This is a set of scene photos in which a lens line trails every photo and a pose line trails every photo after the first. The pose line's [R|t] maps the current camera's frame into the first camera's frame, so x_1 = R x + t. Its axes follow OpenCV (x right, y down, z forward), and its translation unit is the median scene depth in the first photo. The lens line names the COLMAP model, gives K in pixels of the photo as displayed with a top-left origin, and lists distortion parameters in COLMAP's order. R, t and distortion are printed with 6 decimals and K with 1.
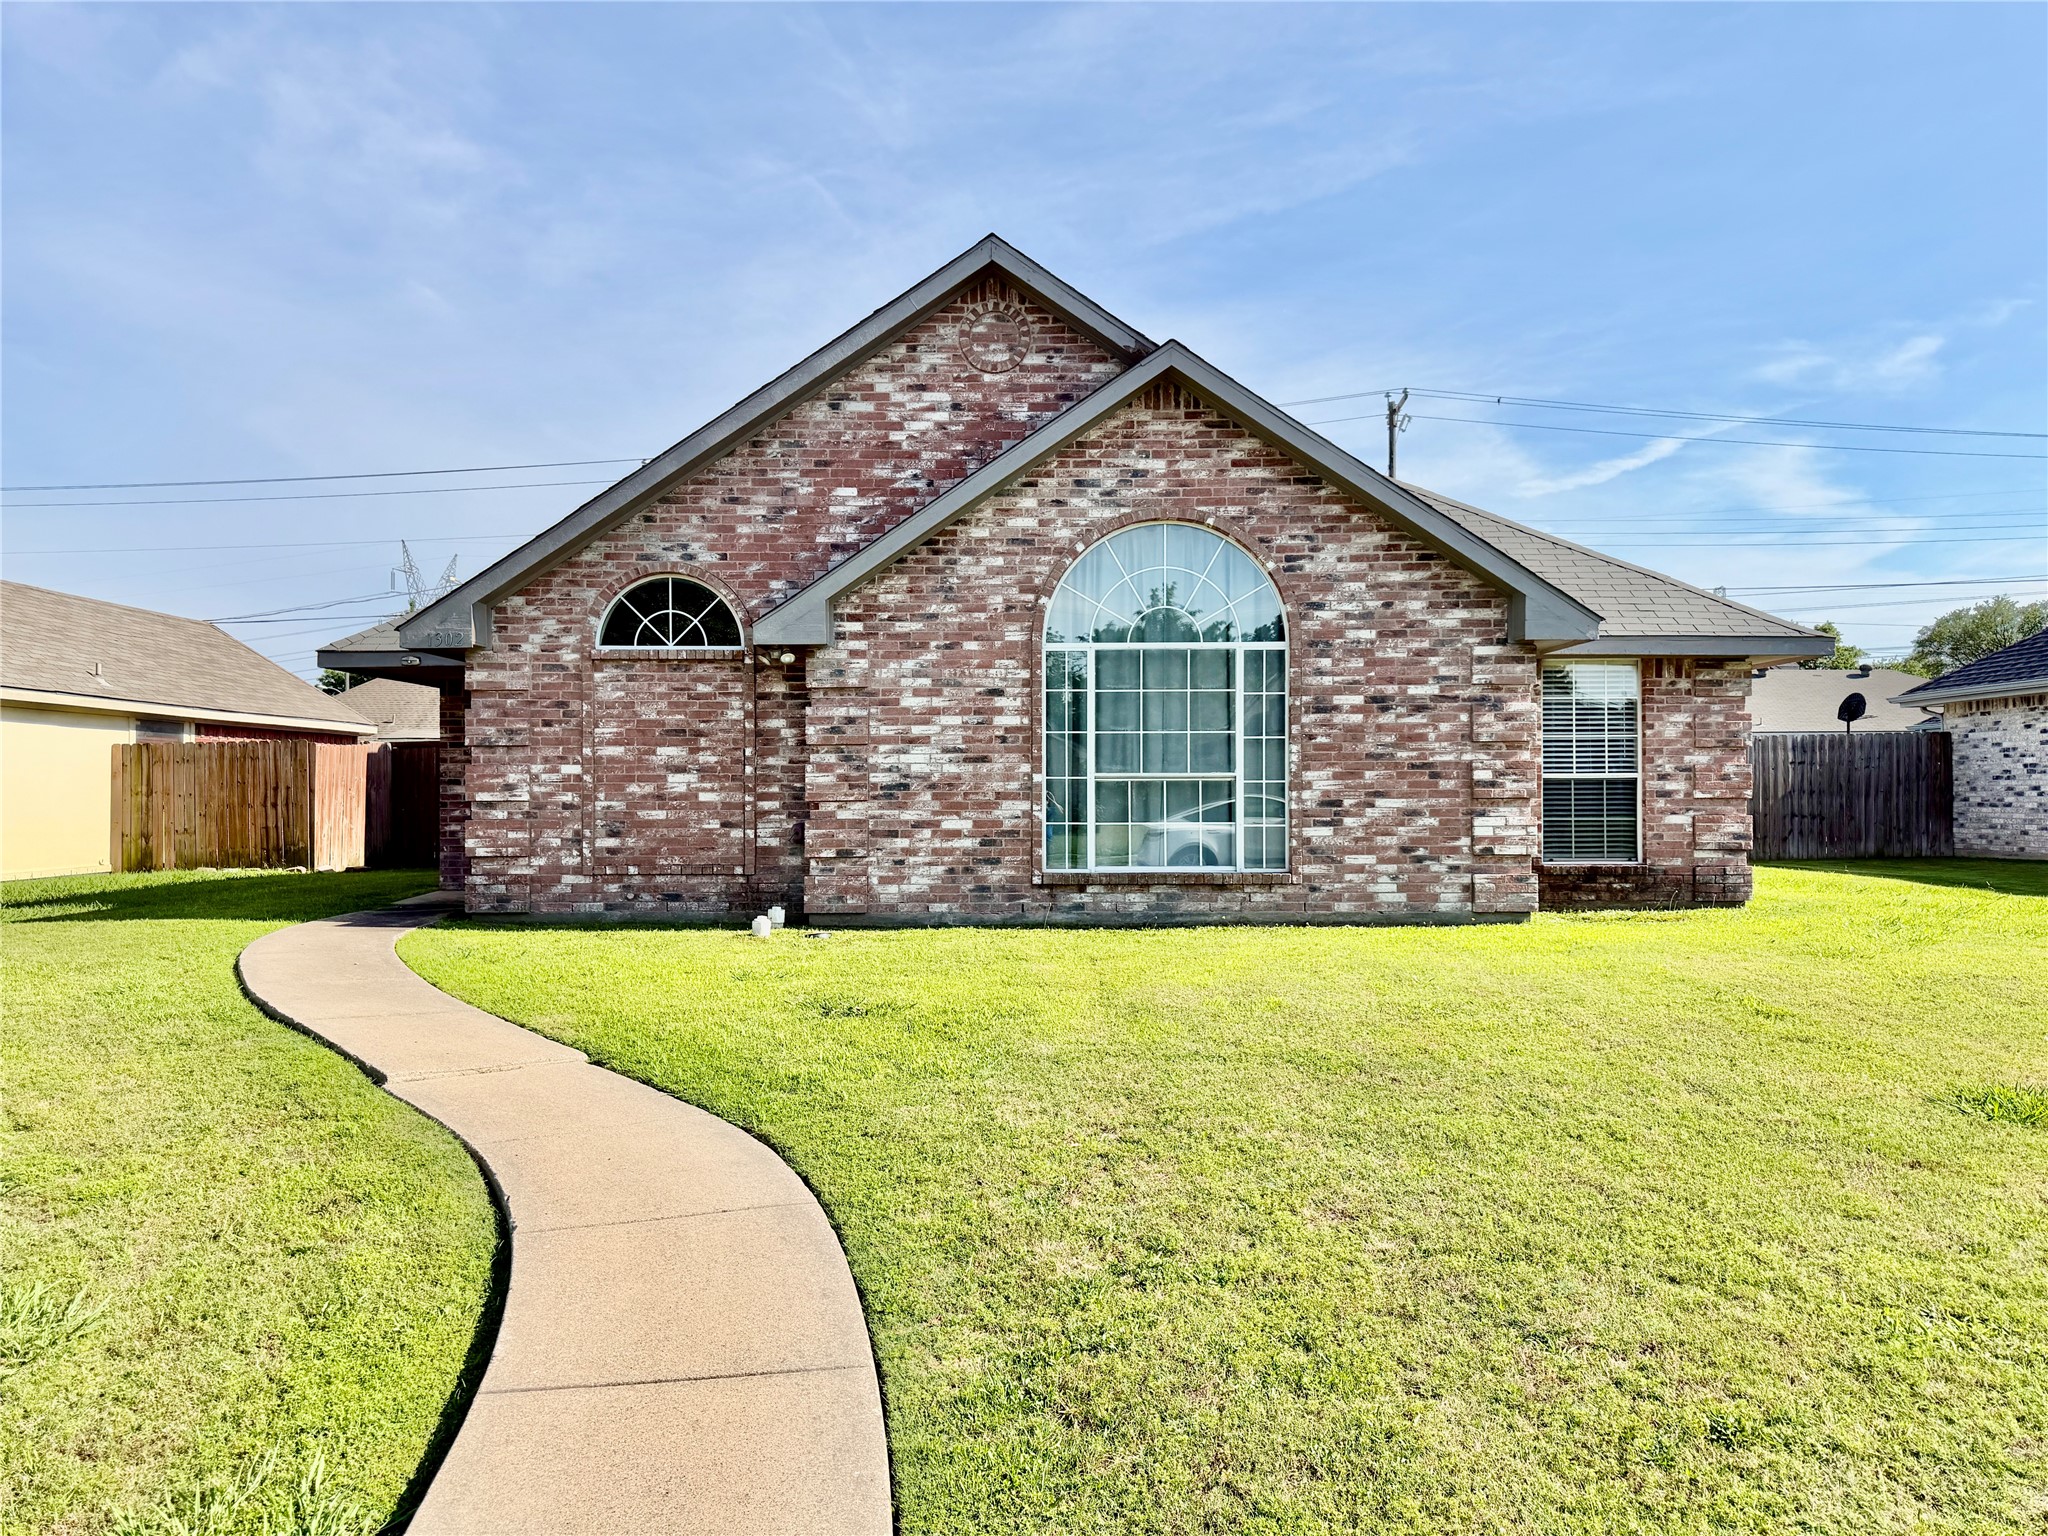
lens RADIAL K [[1395.9, 0, 1027.5], [0, 1395.9, 777.0], [0, 0, 1]] dist [0.075898, -0.011675]
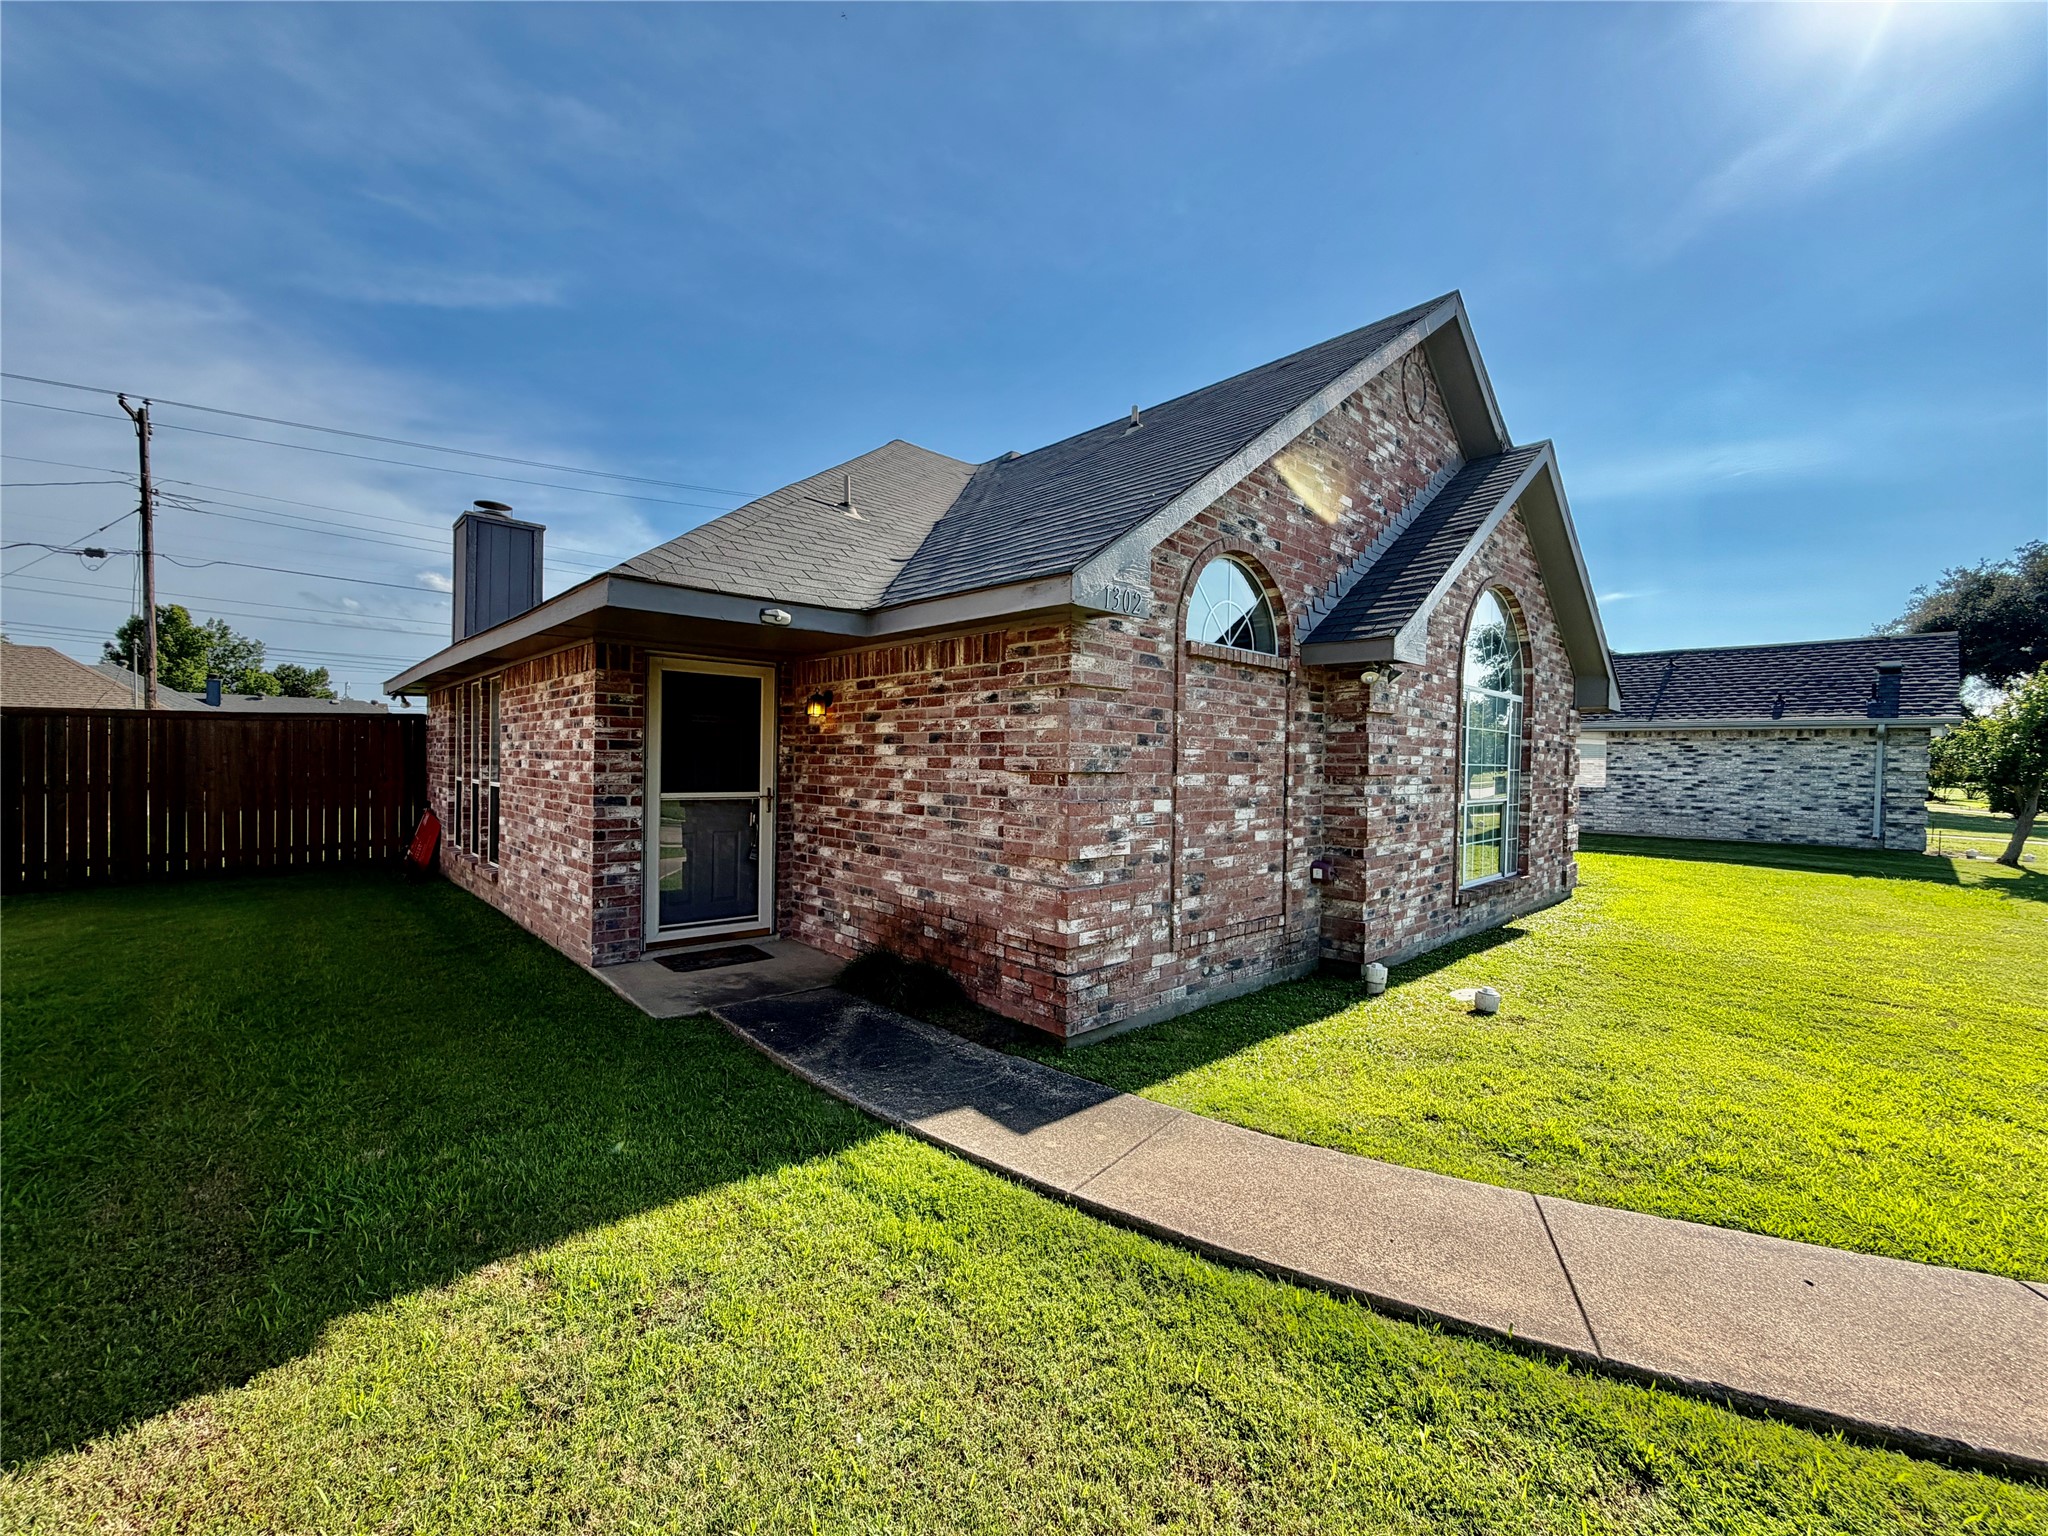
lens RADIAL K [[816.0, 0, 1022.5], [0, 816.0, 766.5], [0, 0, 1]] dist [0.001303, 0.000135]
pose [[0.736201, 0.010797, 0.676677, -0.656460], [-0.029139, 0.999451, 0.015754, -0.029944], [-0.676135, -0.031316, 0.736112, 0.745566]]
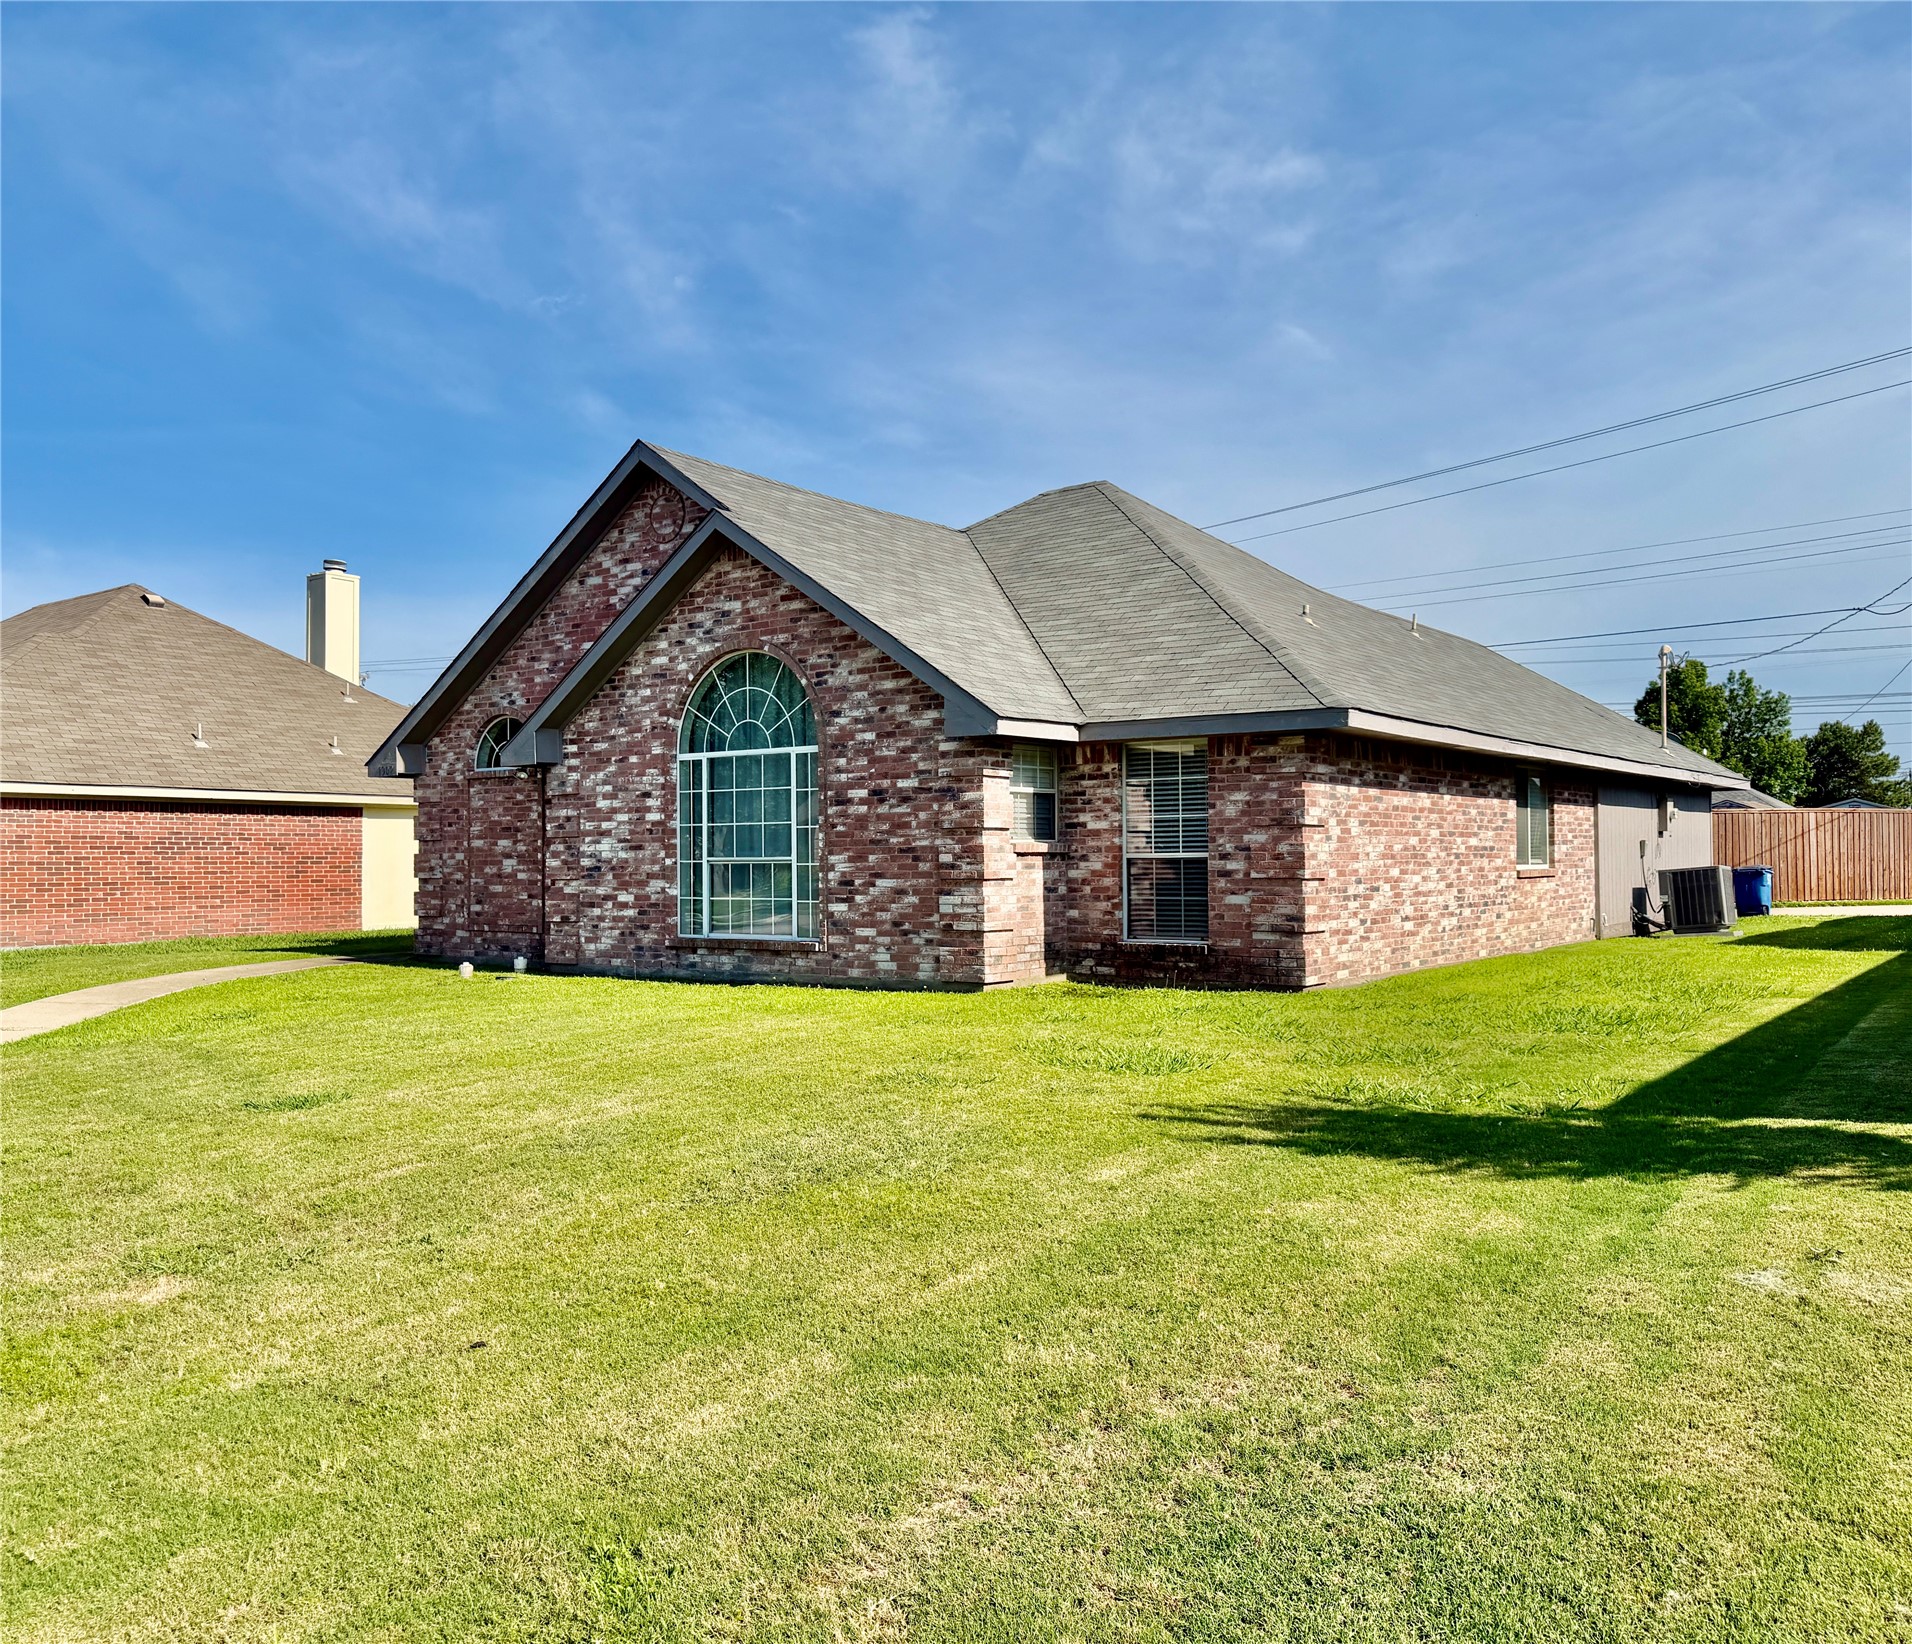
lens RADIAL K [[1676.3, 0, 961.8], [0, 1676.3, 834.2], [0, 0, 1]] dist [-0.014644, -0.017047]
pose [[0.796975, -0.012628, -0.603880, 1.108856], [0.012490, 0.999912, -0.004426, -0.013988], [0.603882, -0.004015, 0.797063, -0.046706]]
